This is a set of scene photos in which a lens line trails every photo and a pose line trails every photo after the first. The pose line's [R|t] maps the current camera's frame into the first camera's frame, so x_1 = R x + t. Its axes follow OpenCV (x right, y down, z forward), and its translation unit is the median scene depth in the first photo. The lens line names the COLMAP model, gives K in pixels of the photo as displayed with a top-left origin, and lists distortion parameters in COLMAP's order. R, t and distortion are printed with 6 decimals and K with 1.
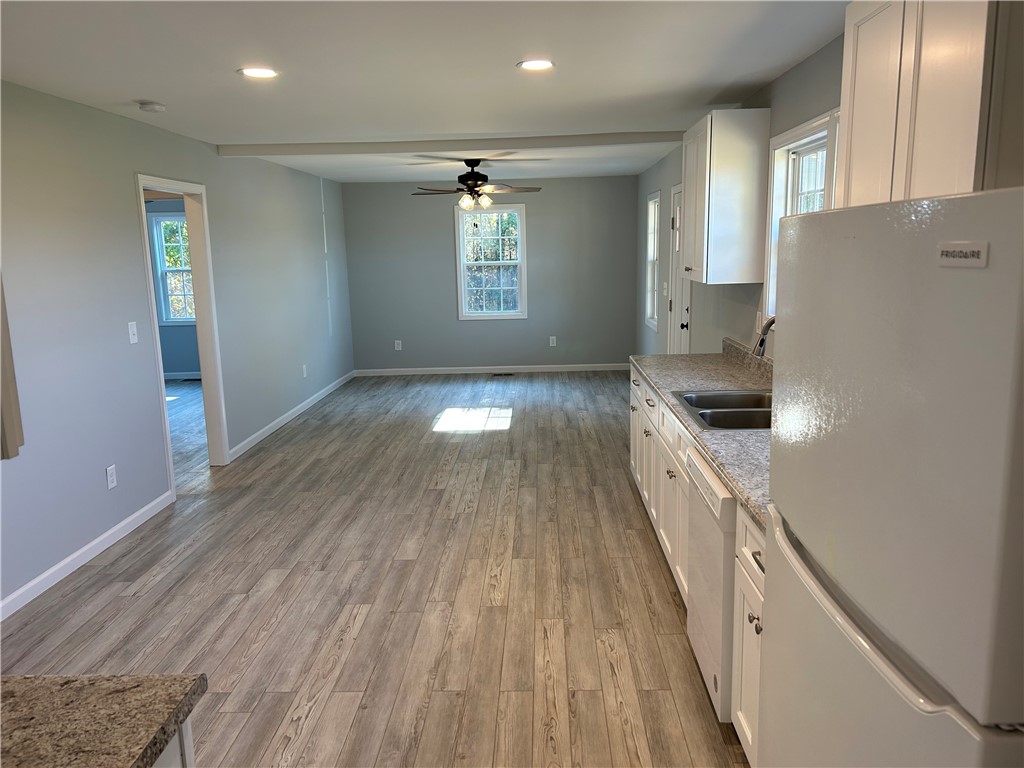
lens RADIAL K [[773.9, 0, 514.4], [0, 773.9, 385.5], [0, 0, 1]] dist [0.067845, -0.002585]
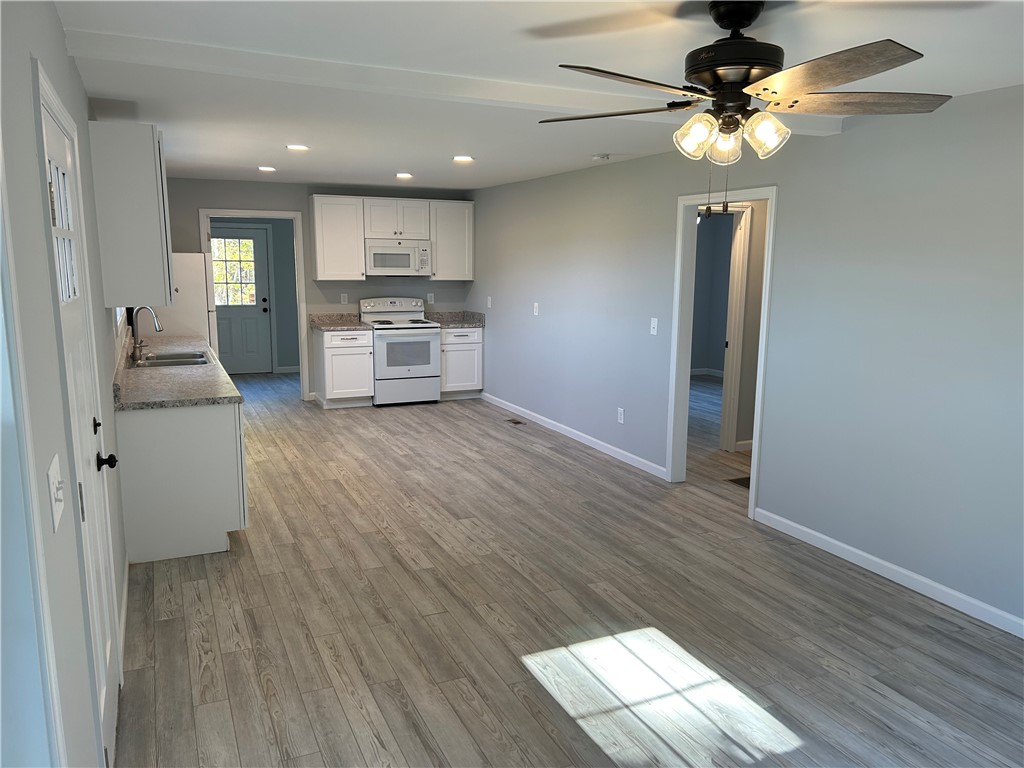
lens RADIAL K [[773.9, 0, 513.4], [0, 773.9, 384.2], [0, 0, 1]] dist [0.067845, -0.002585]
pose [[-0.893401, 0.086364, -0.440880, 0.280903], [-0.071248, 0.941693, 0.328844, -0.376591], [0.443574, 0.325202, -0.835156, 1.981331]]
